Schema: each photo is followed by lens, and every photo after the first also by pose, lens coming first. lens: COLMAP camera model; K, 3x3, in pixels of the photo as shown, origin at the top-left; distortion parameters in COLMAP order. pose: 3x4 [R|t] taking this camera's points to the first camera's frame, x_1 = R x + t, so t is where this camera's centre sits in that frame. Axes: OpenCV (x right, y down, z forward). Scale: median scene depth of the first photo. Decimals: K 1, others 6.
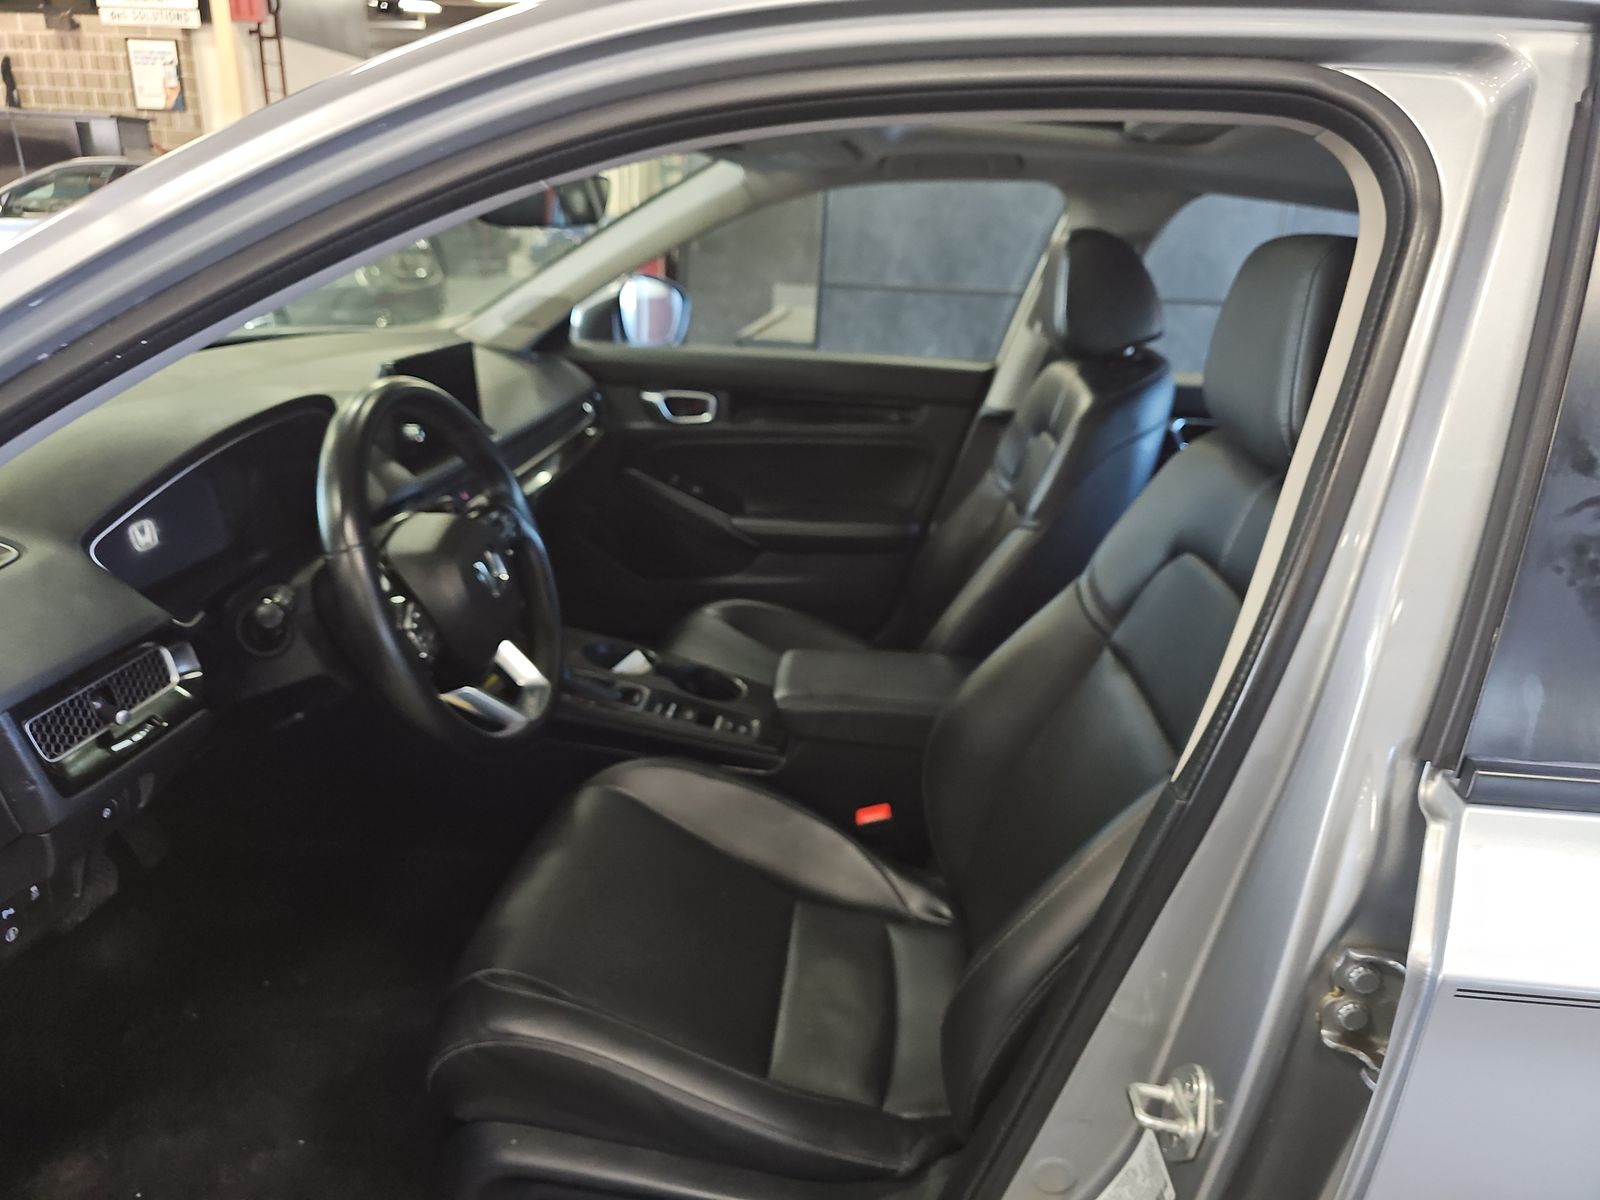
lens RADIAL K [[1062.6, 0, 796.6], [0, 1062.6, 595.5], [0, 0, 1]] dist [0.020172, -0.000889]
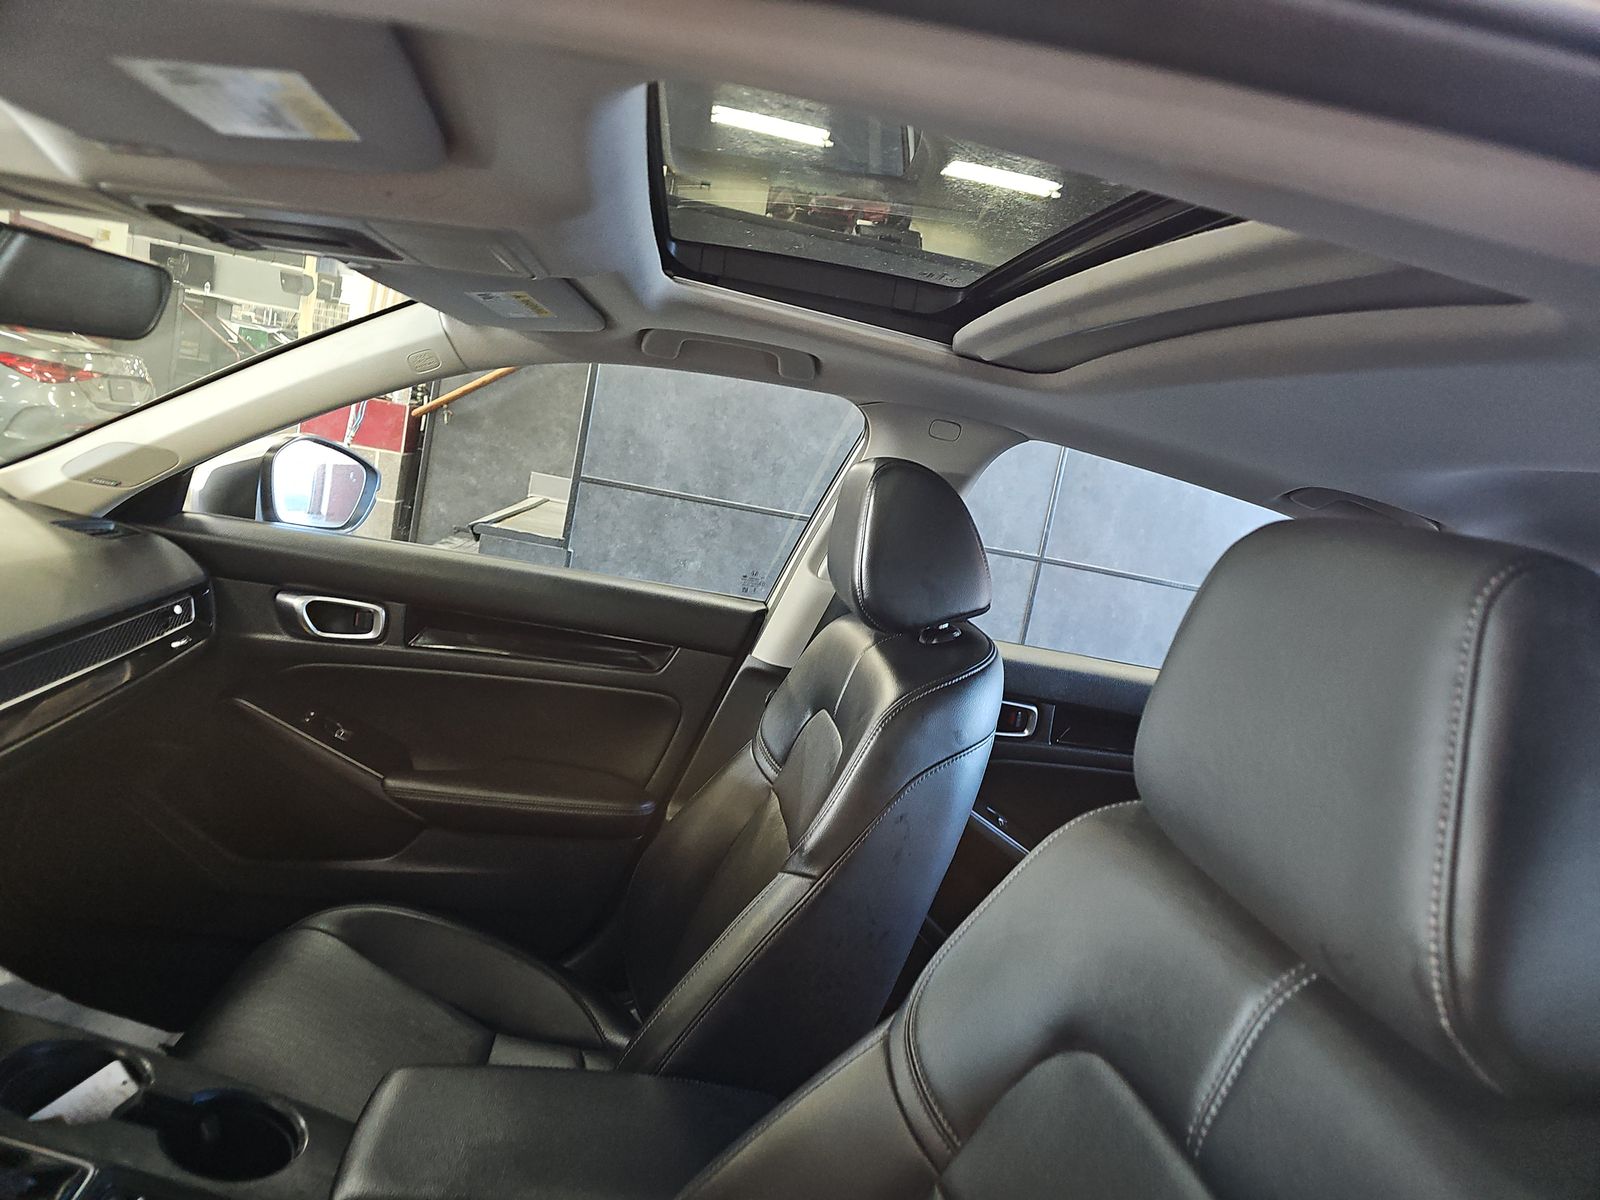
lens RADIAL K [[1062.6, 0, 796.6], [0, 1062.6, 595.5], [0, 0, 1]] dist [0.020172, -0.000889]
pose [[0.970288, 0.109407, 0.215806, 0.038412], [-0.068464, 0.979623, -0.188818, -0.081594], [-0.232066, 0.168433, 0.958006, 0.246347]]
